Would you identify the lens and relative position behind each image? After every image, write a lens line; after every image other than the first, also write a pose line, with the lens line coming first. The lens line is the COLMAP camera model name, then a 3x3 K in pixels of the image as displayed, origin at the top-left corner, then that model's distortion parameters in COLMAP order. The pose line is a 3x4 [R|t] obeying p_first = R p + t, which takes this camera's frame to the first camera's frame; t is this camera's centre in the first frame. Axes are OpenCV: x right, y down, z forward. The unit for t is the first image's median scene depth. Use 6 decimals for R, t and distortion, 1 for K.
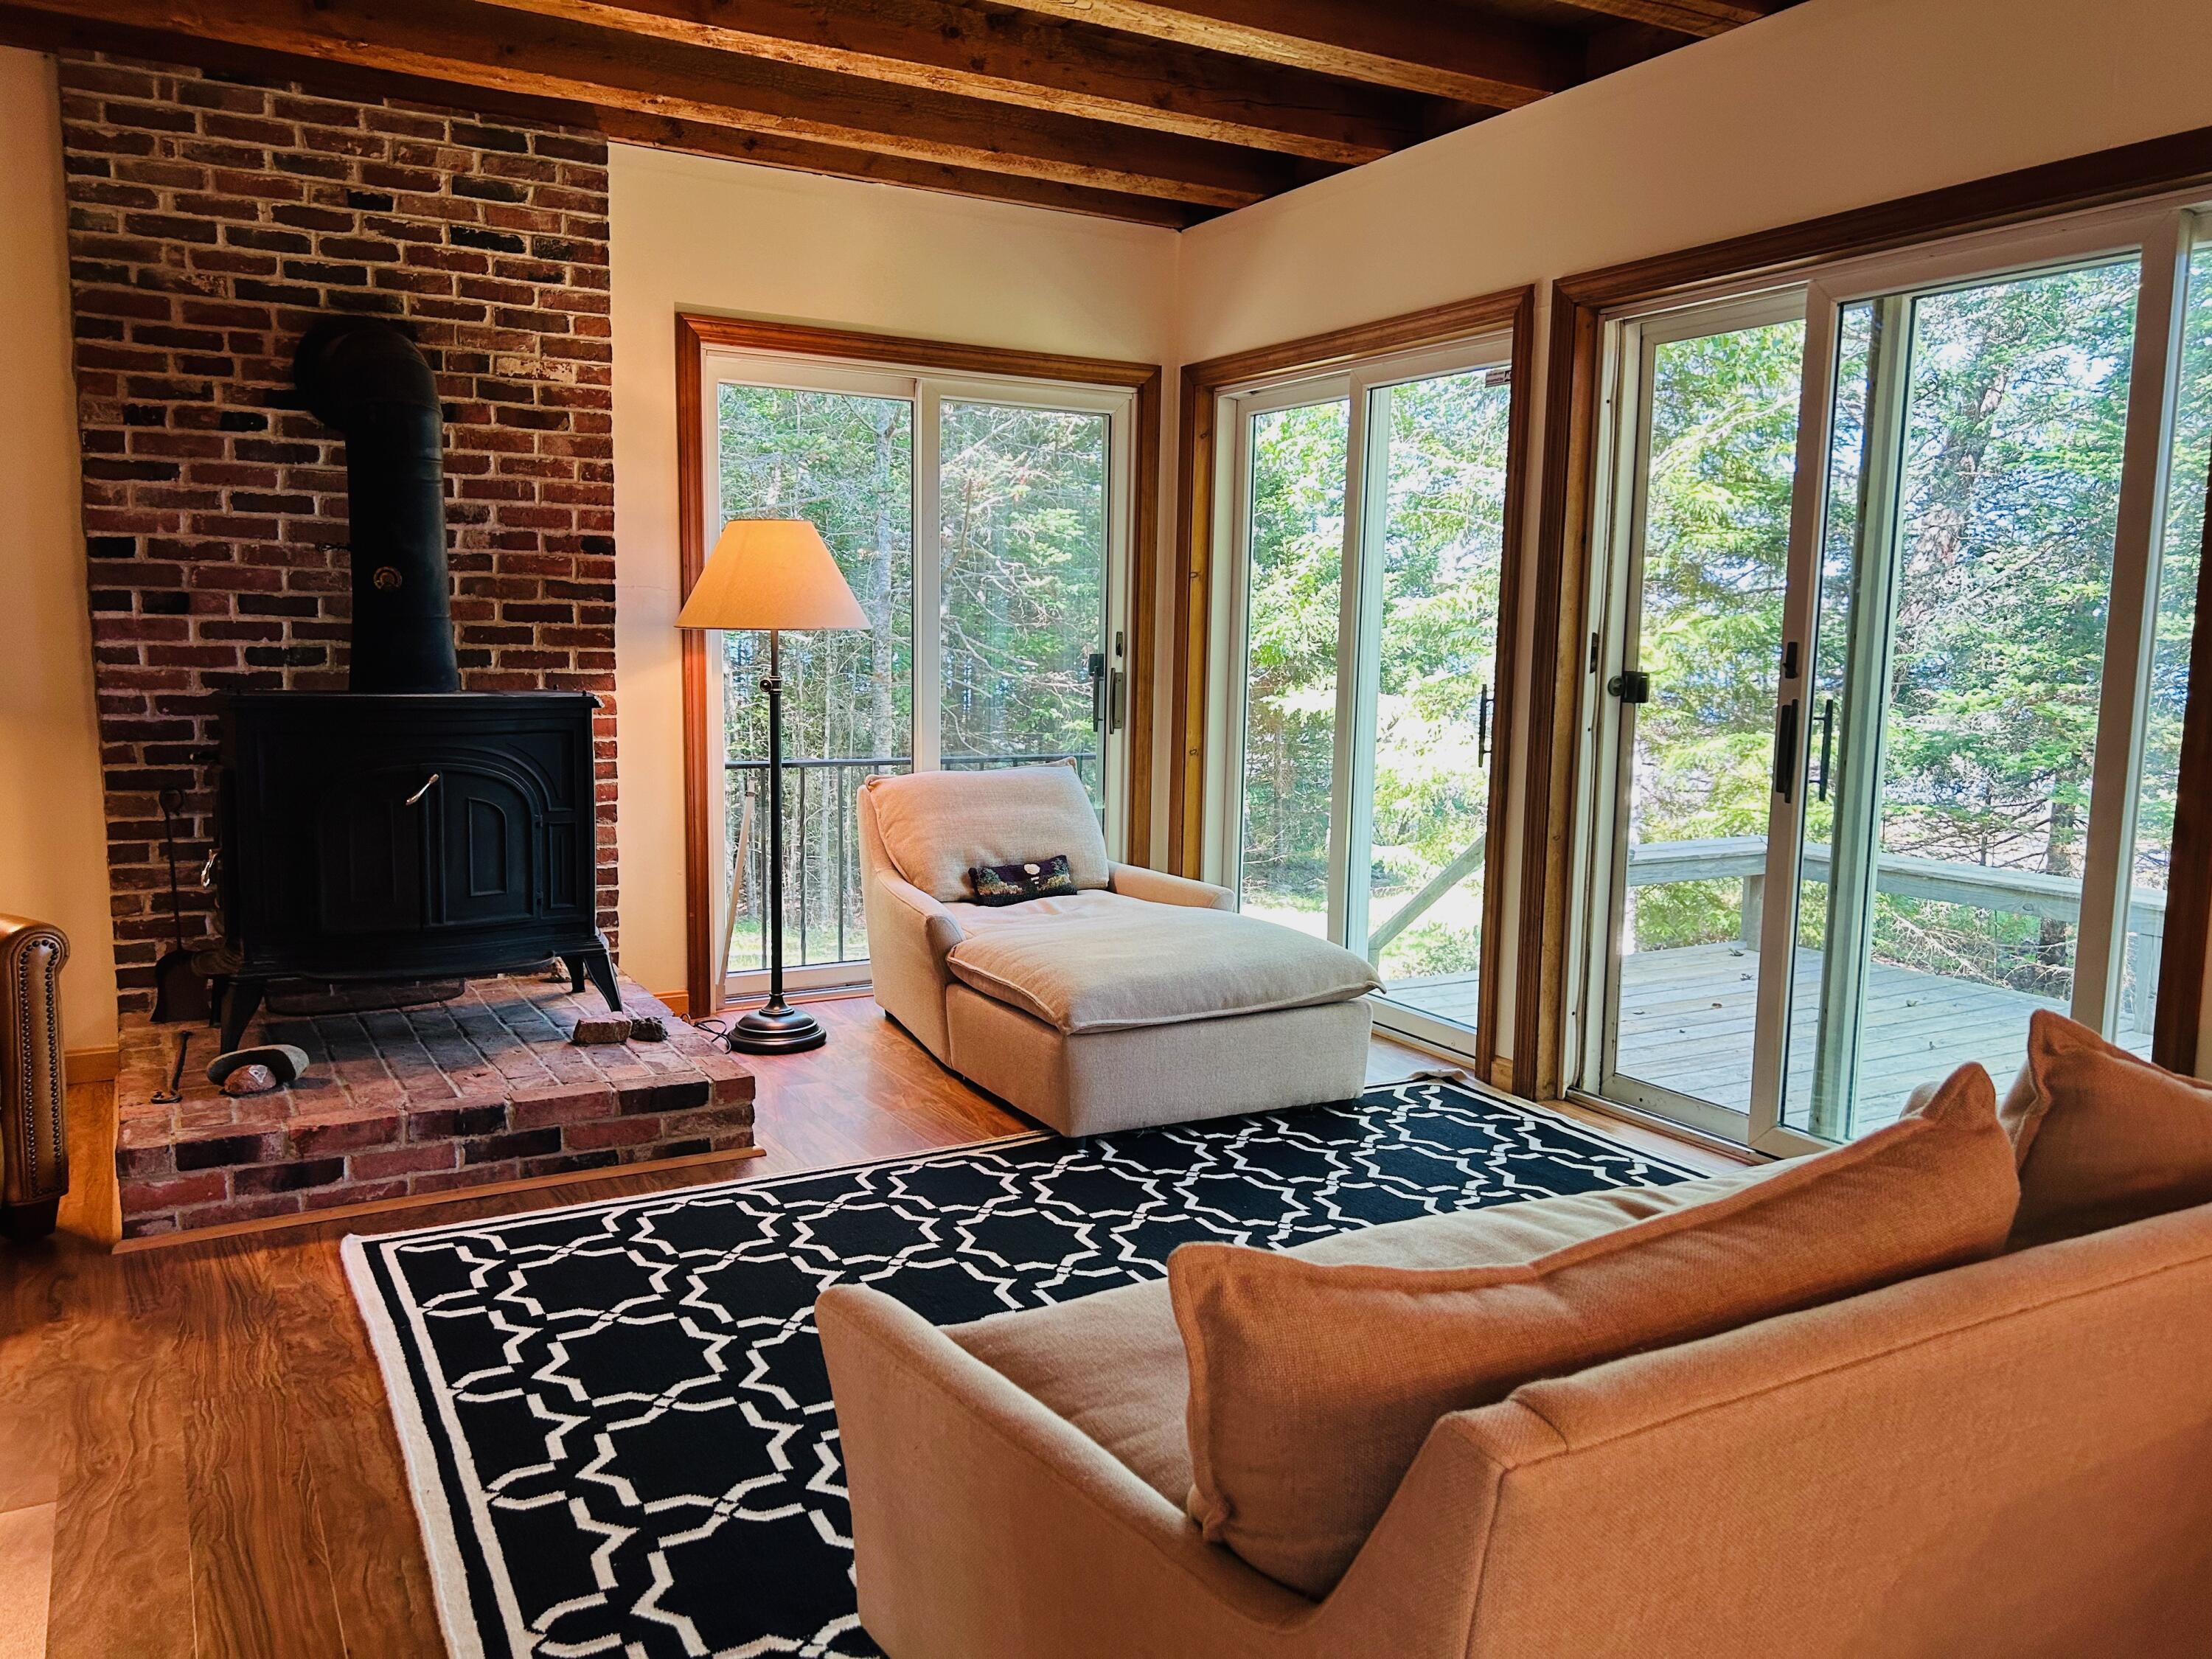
lens RADIAL K [[1645.5, 0, 1113.3], [0, 1645.5, 828.7], [0, 0, 1]] dist [0.069210, -0.080295]
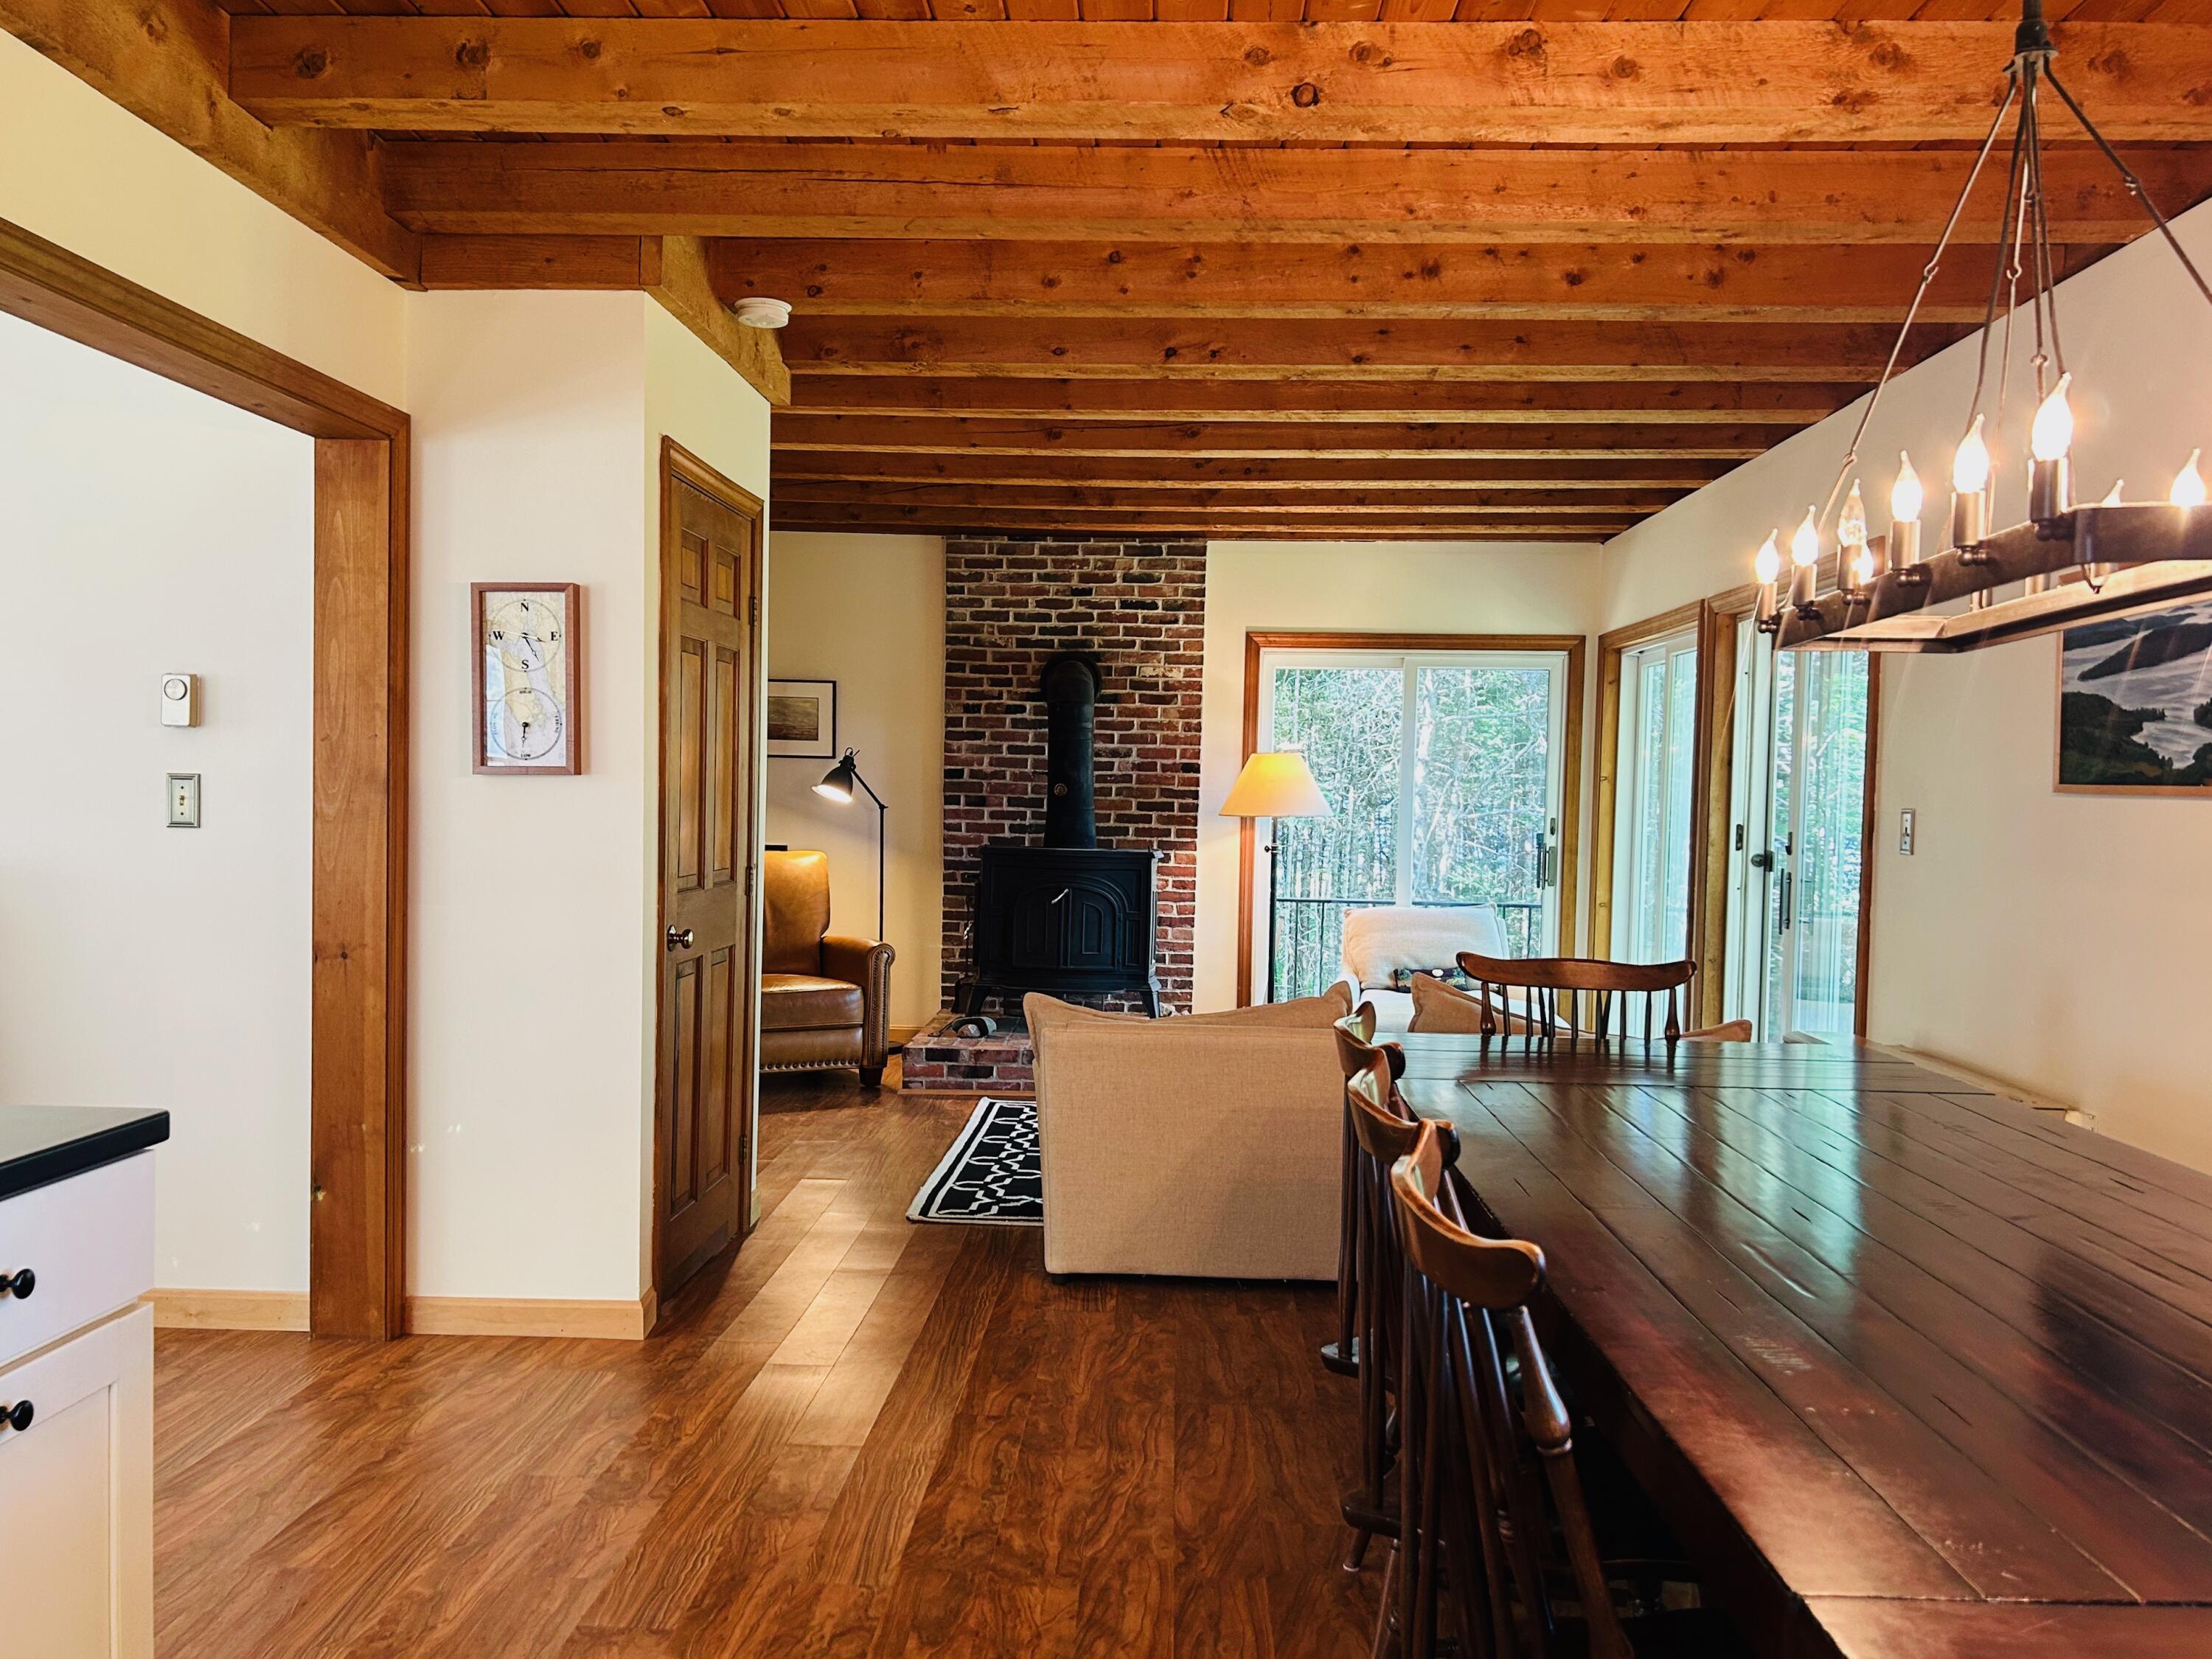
lens RADIAL K [[1645.5, 0, 1097.9], [0, 1645.5, 867.3], [0, 0, 1]] dist [0.069210, -0.080295]
pose [[0.843667, 0.026037, -0.536236, 0.598964], [-0.072376, 0.995221, -0.065548, 0.059592], [0.531967, 0.094111, 0.841519, -0.553778]]
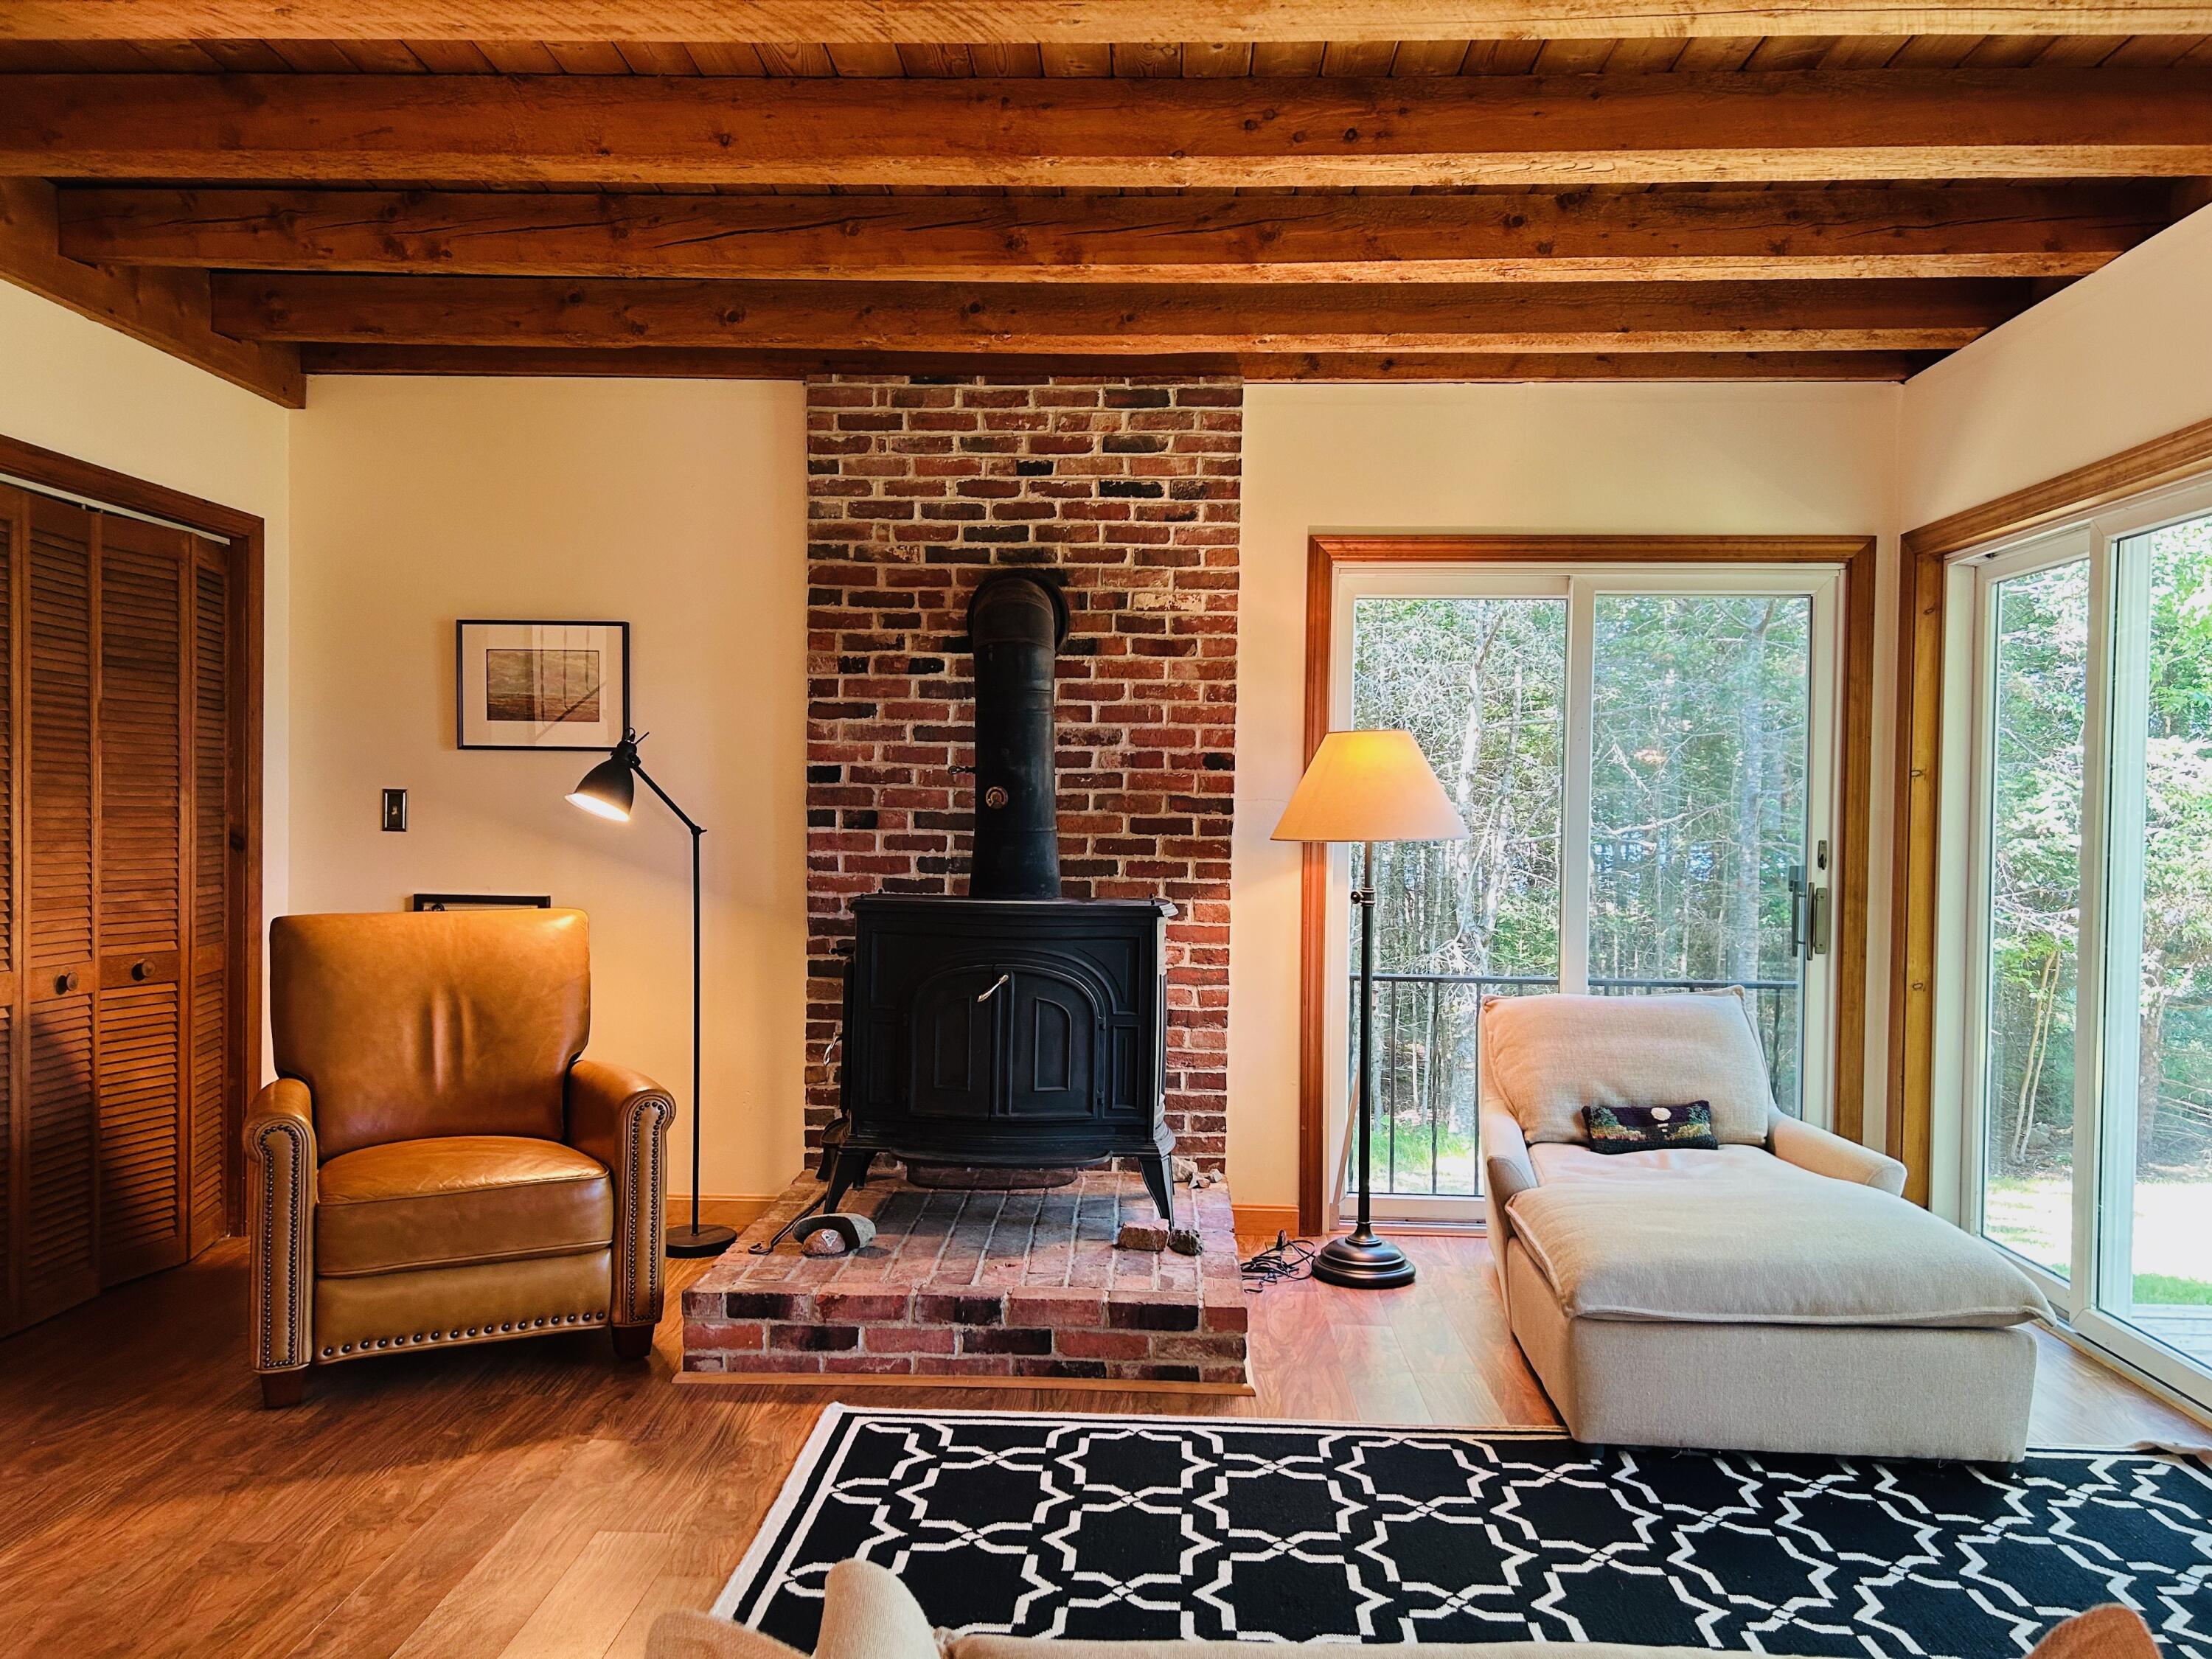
lens RADIAL K [[1645.5, 0, 1117.8], [0, 1645.5, 843.5], [0, 0, 1]] dist [0.069210, -0.080295]
pose [[0.851006, 0.003512, -0.525144, 0.198594], [-0.062695, 0.993505, -0.094956, -0.019338], [0.521400, 0.113732, 0.845699, 0.110125]]
